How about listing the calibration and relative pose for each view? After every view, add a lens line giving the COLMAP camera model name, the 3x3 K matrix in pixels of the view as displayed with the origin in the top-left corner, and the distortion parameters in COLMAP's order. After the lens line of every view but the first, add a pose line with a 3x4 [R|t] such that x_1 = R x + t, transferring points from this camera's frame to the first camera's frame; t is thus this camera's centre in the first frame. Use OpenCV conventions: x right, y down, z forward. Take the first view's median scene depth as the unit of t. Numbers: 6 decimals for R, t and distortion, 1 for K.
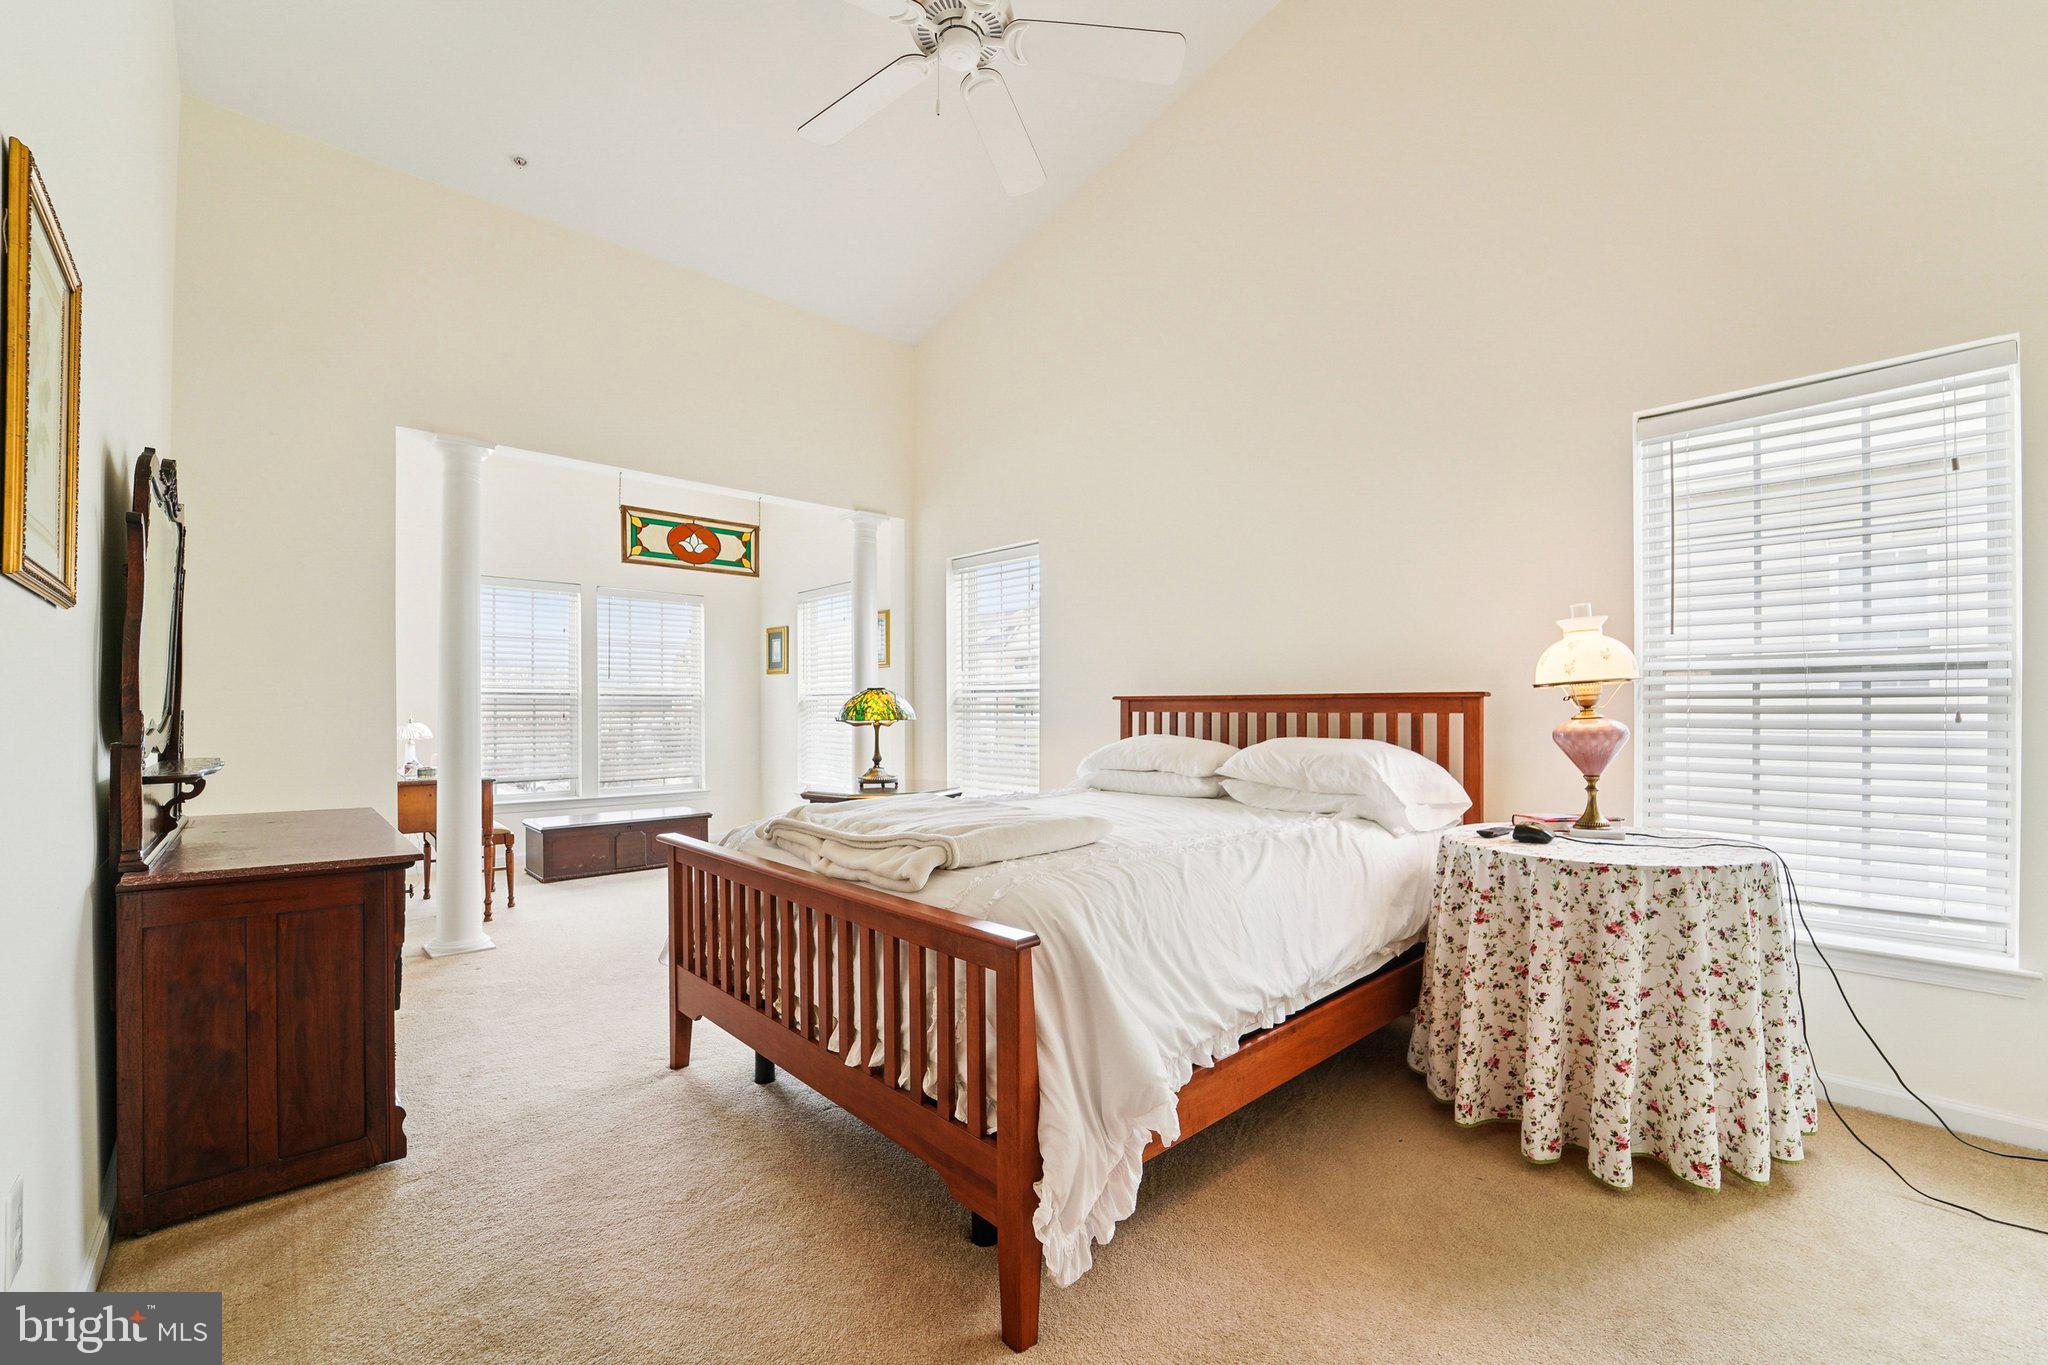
lens RADIAL K [[843.5, 0, 1024.5], [0, 843.5, 696.0], [0, 0, 1]] dist [-0.025140, 0.001418]
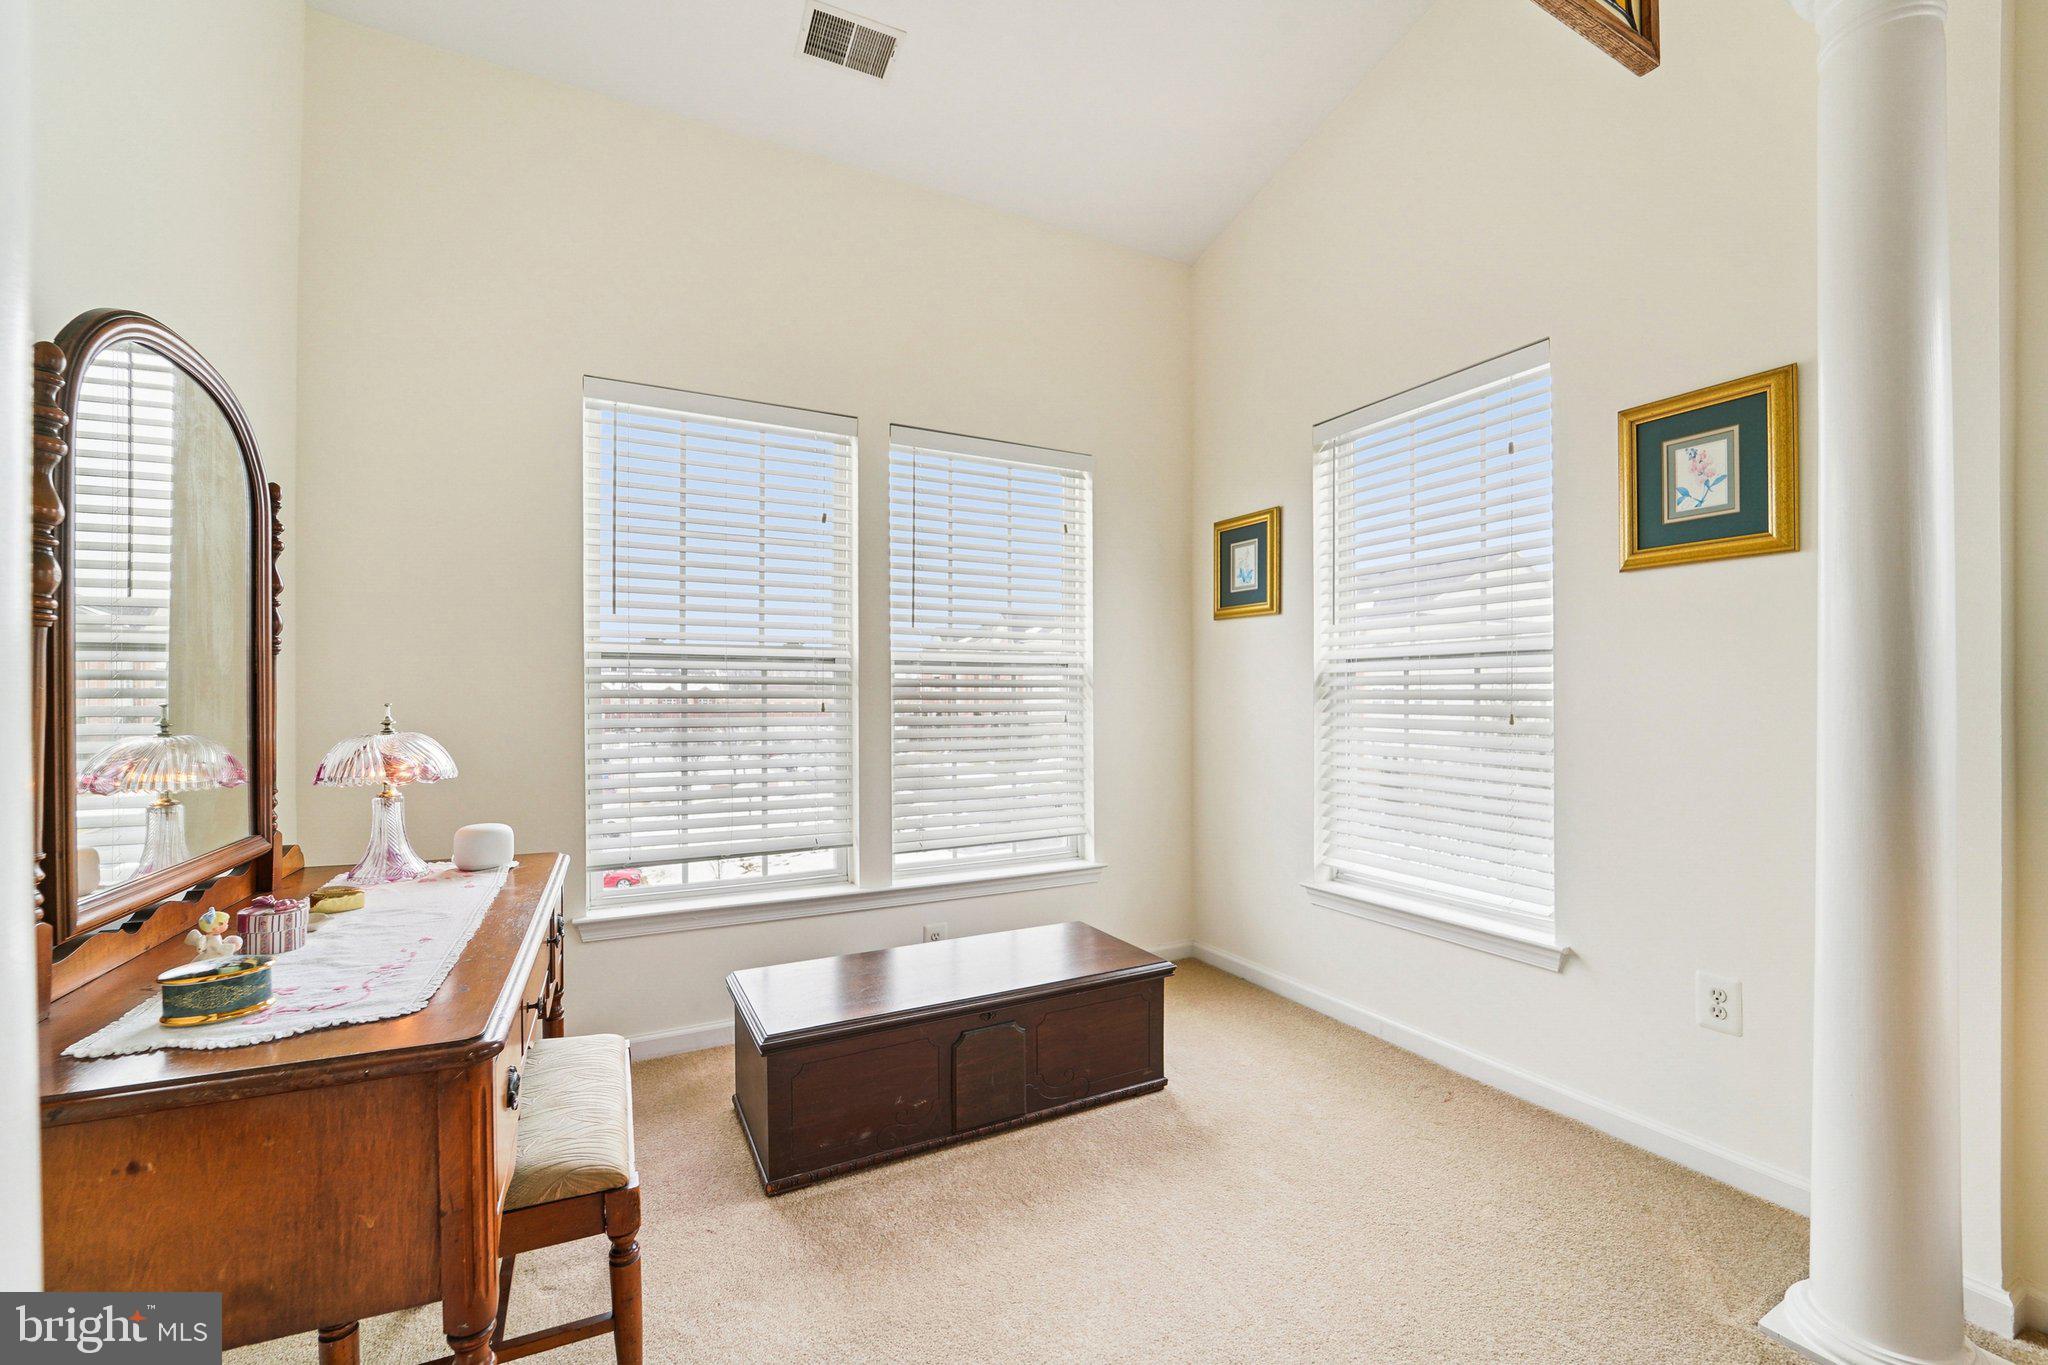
lens RADIAL K [[843.5, 0, 1026.2], [0, 843.5, 683.3], [0, 0, 1]] dist [-0.025140, 0.001418]
pose [[0.958881, 0.005223, -0.283759, -0.278483], [-0.002946, 0.999960, 0.008451, 0.006612], [0.283792, -0.007267, 0.958858, 0.523748]]
